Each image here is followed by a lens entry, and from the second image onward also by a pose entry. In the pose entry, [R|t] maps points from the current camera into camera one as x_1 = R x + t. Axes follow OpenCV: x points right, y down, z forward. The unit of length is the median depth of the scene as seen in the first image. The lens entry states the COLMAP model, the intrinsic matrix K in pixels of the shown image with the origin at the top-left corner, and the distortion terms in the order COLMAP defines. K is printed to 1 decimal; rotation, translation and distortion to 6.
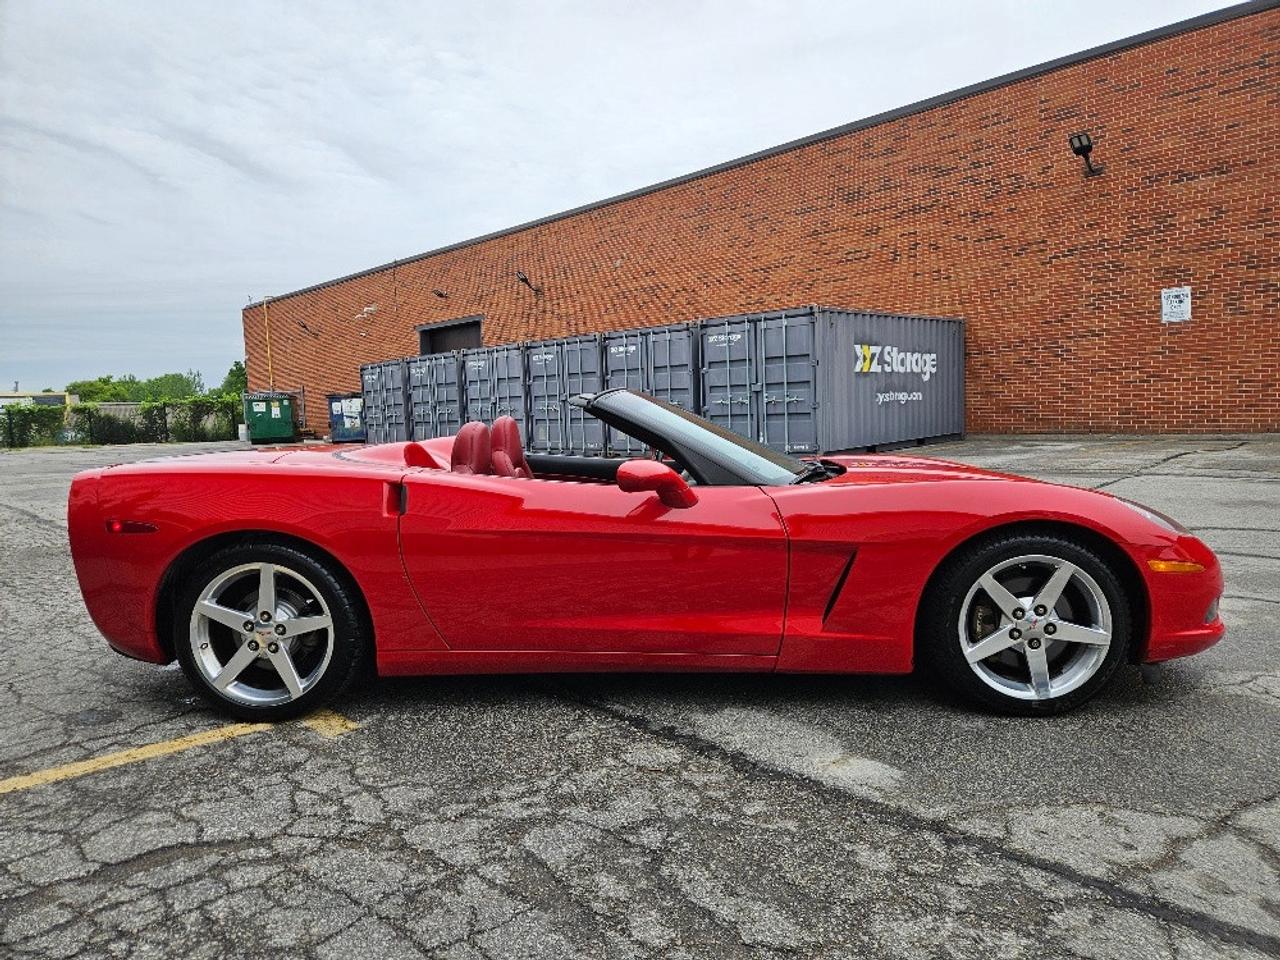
lens RADIAL K [[846.2, 0, 640.0], [0, 846.2, 480.0], [0, 0, 1]] dist [0.069736, -0.053409]
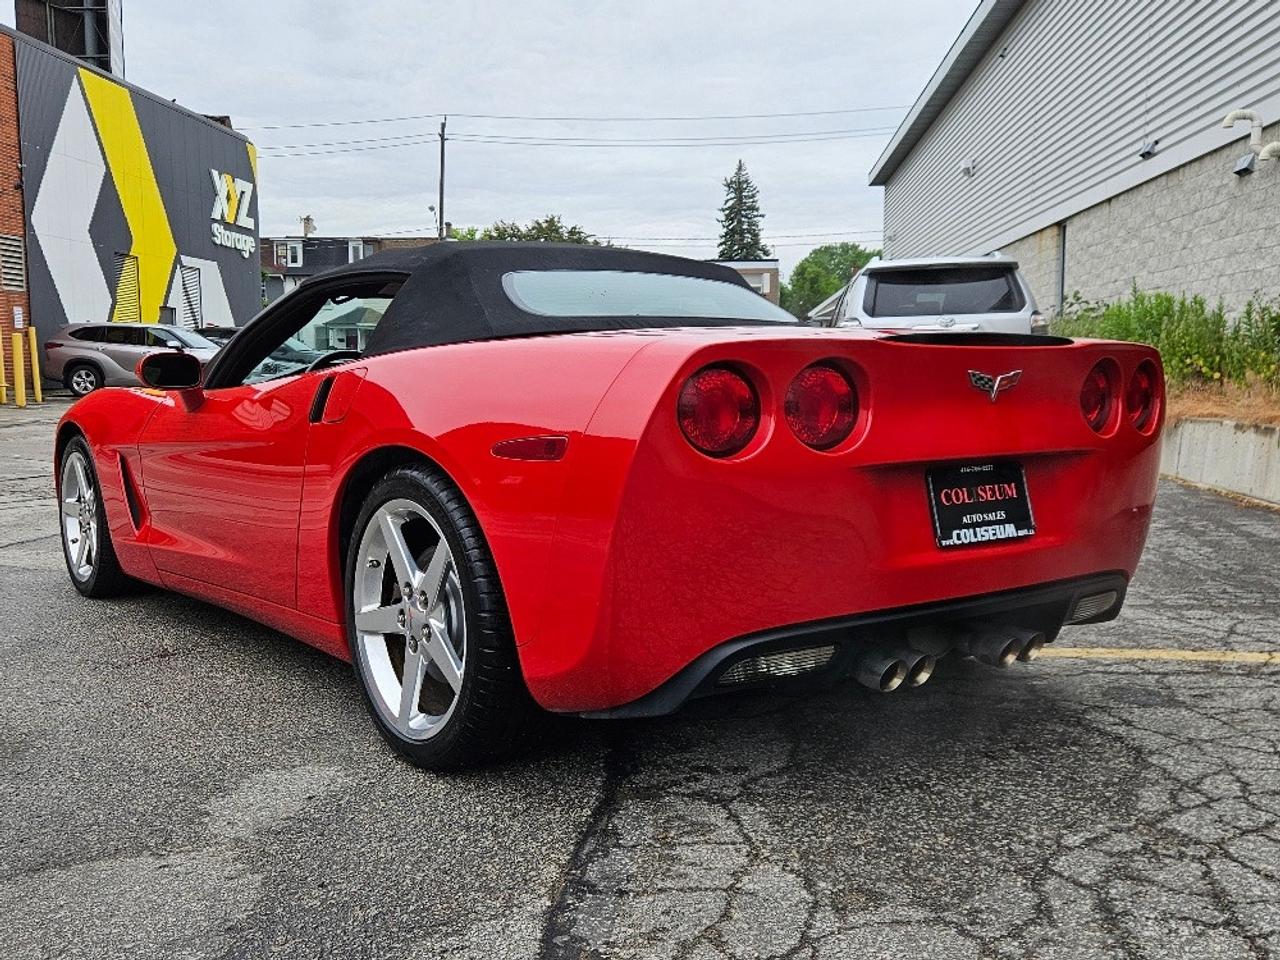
lens RADIAL K [[1256.4, 0, 632.1], [0, 1256.4, 486.1], [0, 0, 1]] dist [0.065661, -0.021644]
pose [[-0.647468, -0.036868, 0.761200, -1.105008], [0.085538, 0.989002, 0.120658, -0.053374], [-0.757277, 0.143234, -0.637194, 1.877360]]
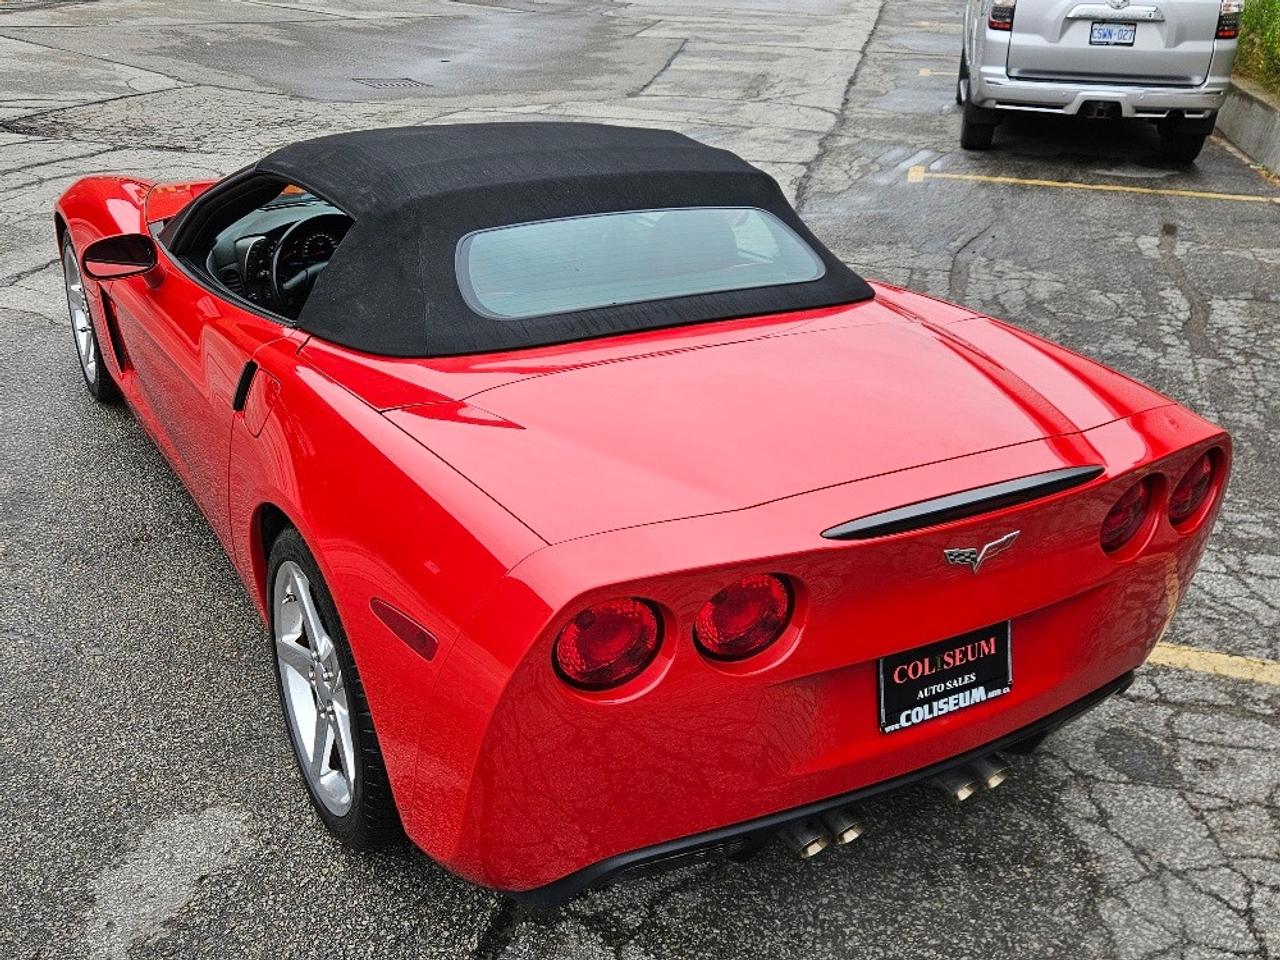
lens RADIAL K [[1264.9, 0, 640.0], [0, 1264.9, 480.0], [0, 0, 1]] dist [0.051496, -0.010069]
pose [[-0.556819, -0.345739, 0.755260, -1.034946], [0.033279, 0.899242, 0.436185, -0.325443], [-0.829967, 0.268010, -0.489208, 1.653905]]
